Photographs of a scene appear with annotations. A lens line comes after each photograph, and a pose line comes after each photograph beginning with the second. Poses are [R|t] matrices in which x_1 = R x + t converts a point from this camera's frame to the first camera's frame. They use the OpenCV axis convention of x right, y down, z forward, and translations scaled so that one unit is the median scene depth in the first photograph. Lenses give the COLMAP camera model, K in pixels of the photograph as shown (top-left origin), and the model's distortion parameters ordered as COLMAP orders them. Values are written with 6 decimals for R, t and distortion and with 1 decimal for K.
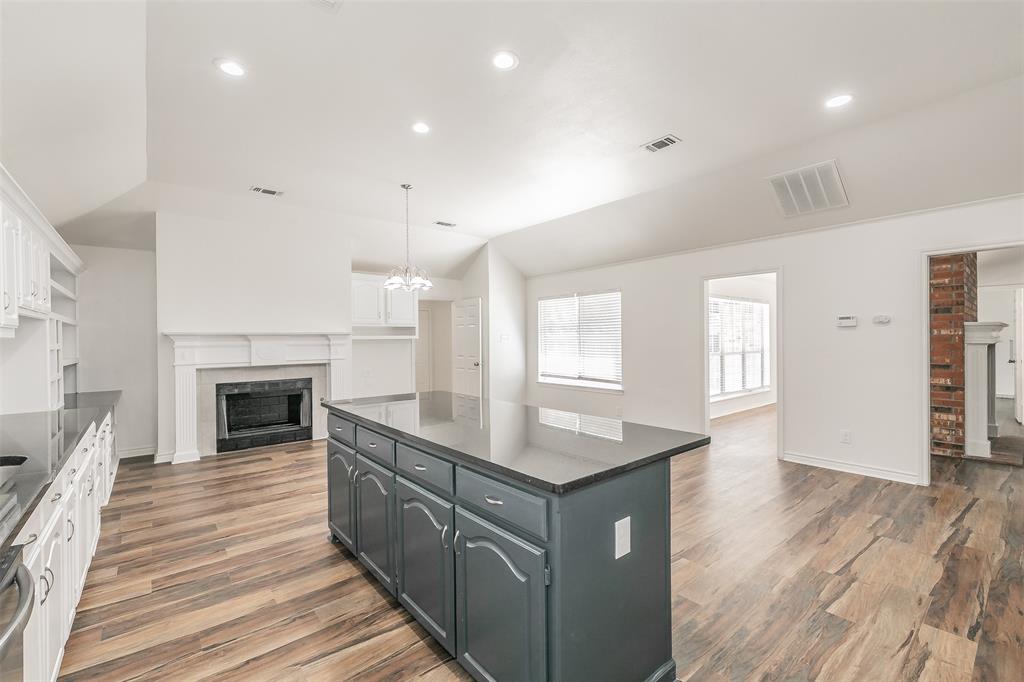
lens RADIAL K [[429.0, 0, 512.0], [0, 429.0, 341.0], [0, 0, 1]] dist [-0.000196, -0.000247]
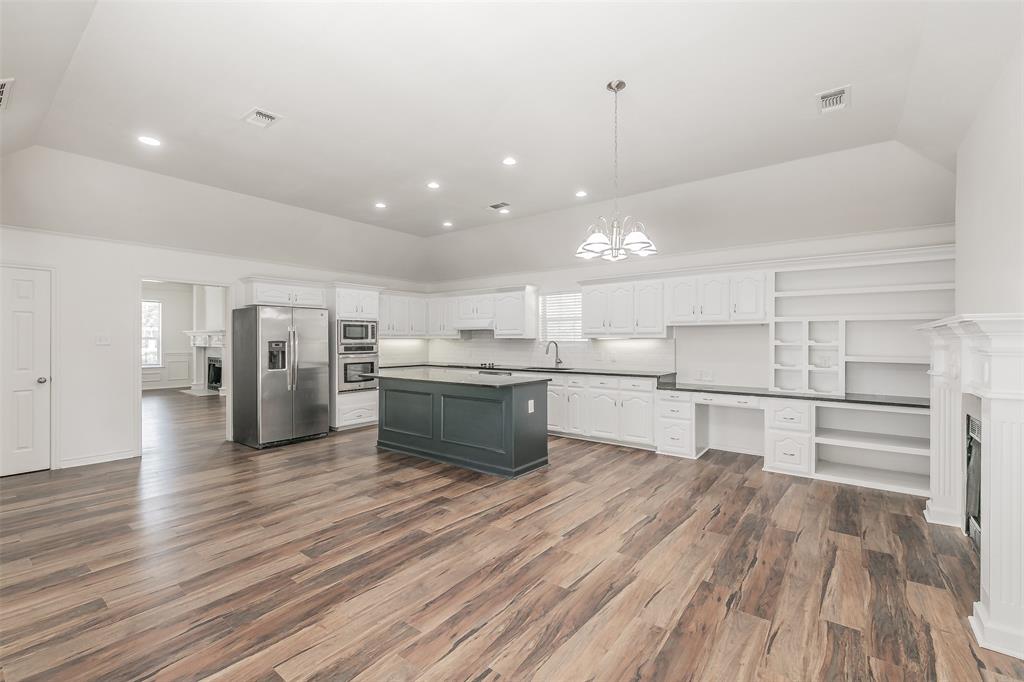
lens RADIAL K [[446.7, 0, 519.7], [0, 446.7, 346.9], [0, 0, 1]] dist [0.000865, 0.001087]
pose [[-0.973015, 0.012831, -0.230385, 0.034527], [0.007737, 0.999705, 0.023001, -0.011076], [0.230612, 0.020598, -0.972828, 1.590147]]
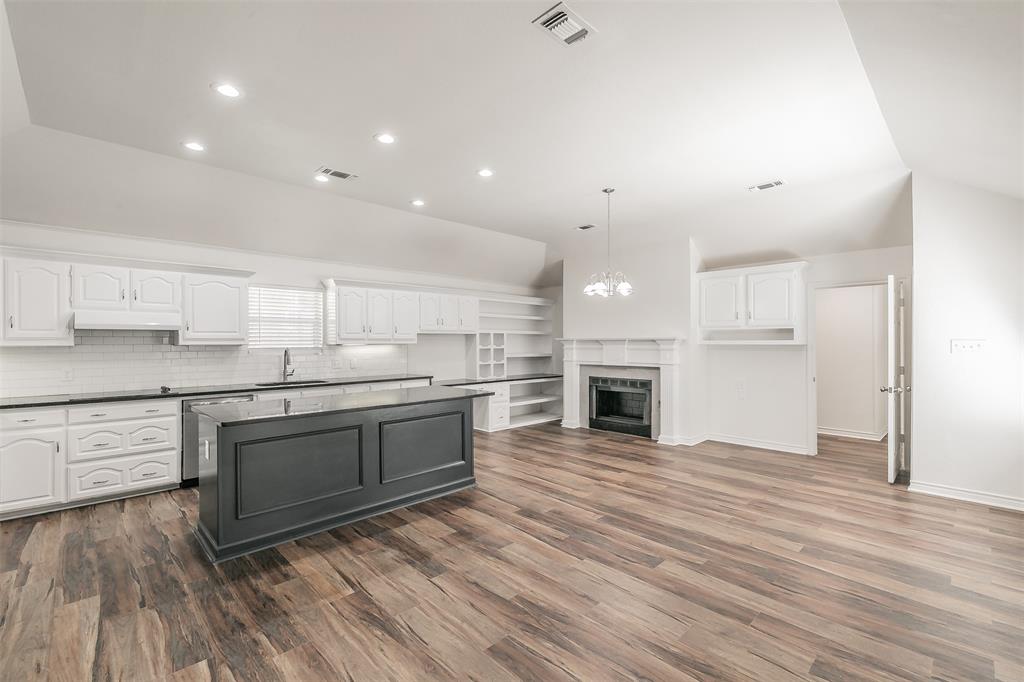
lens RADIAL K [[447.0, 0, 505.7], [0, 447.0, 340.0], [0, 0, 1]] dist [0.000678, 0.000000]
pose [[0.083585, 0.004510, -0.996490, 0.761677], [-0.002233, 0.999988, 0.004339, -0.022591], [0.996498, 0.001862, 0.083594, 0.685648]]
